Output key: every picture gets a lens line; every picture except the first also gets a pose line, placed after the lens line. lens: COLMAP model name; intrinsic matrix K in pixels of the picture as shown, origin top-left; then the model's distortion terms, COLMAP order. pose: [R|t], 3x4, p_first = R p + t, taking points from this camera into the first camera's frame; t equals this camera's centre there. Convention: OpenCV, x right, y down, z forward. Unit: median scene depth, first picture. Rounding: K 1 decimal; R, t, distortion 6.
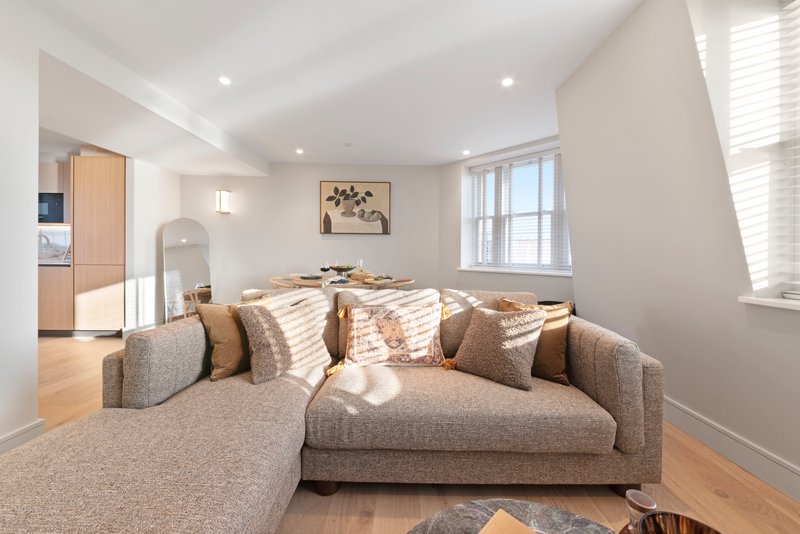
lens RADIAL K [[293.4, 0, 410.9], [0, 293.4, 256.0], [0, 0, 1]] dist [0.001824, 0.000988]
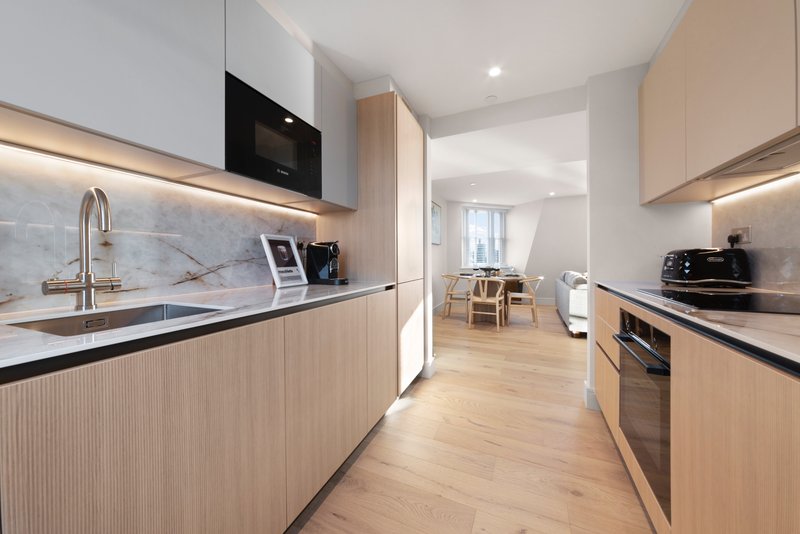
lens RADIAL K [[293.4, 0, 389.6], [0, 293.4, 259.5], [0, 0, 1]] dist [0.001824, 0.000988]
pose [[0.416102, -0.011739, 0.909242, -1.399729], [0.022632, 0.999741, 0.002550, -0.016454], [-0.909036, 0.019517, 0.416259, 0.645413]]
